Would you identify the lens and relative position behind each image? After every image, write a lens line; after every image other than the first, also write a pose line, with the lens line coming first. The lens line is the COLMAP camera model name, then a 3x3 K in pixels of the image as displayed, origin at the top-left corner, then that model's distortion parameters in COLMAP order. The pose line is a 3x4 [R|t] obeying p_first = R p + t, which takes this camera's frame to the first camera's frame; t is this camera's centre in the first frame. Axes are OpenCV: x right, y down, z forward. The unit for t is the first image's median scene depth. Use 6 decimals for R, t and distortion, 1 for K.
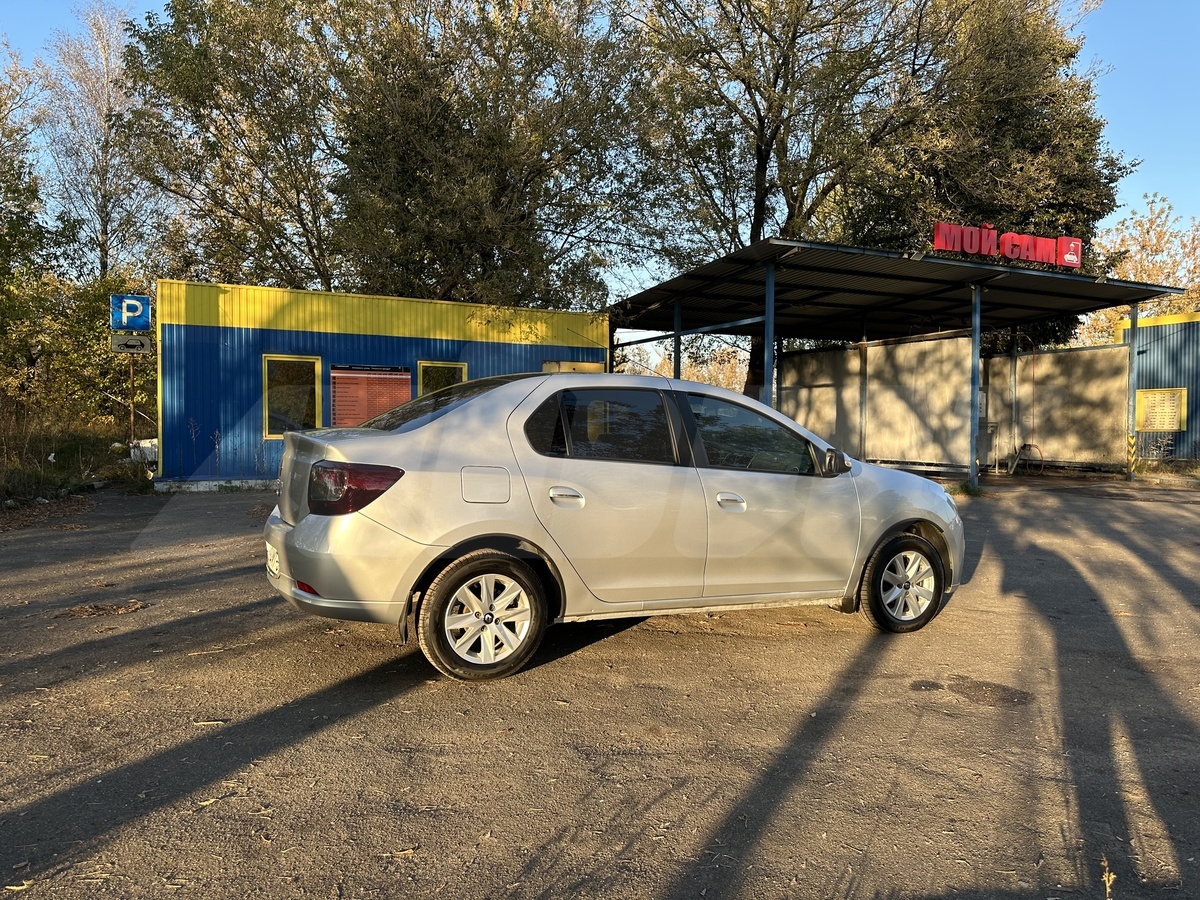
lens RADIAL K [[846.6, 0, 598.4], [0, 846.6, 447.8], [0, 0, 1]] dist [0.006418, 0.000842]
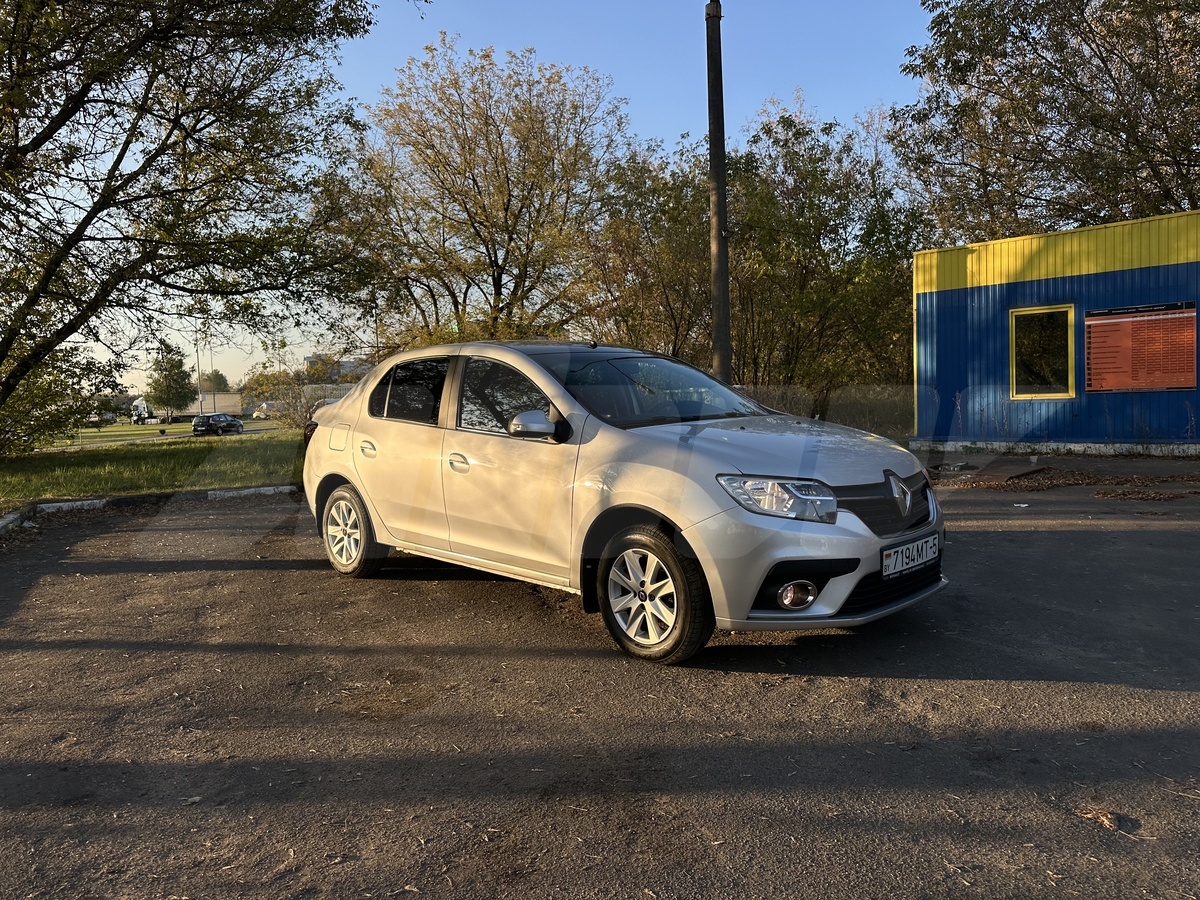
lens RADIAL K [[846.6, 0, 598.4], [0, 846.6, 447.8], [0, 0, 1]] dist [0.006418, 0.000842]
pose [[0.315186, 0.036278, -0.948336, 0.363948], [0.006481, 0.999164, 0.040376, 0.002575], [0.949008, -0.018872, 0.314688, 0.262858]]
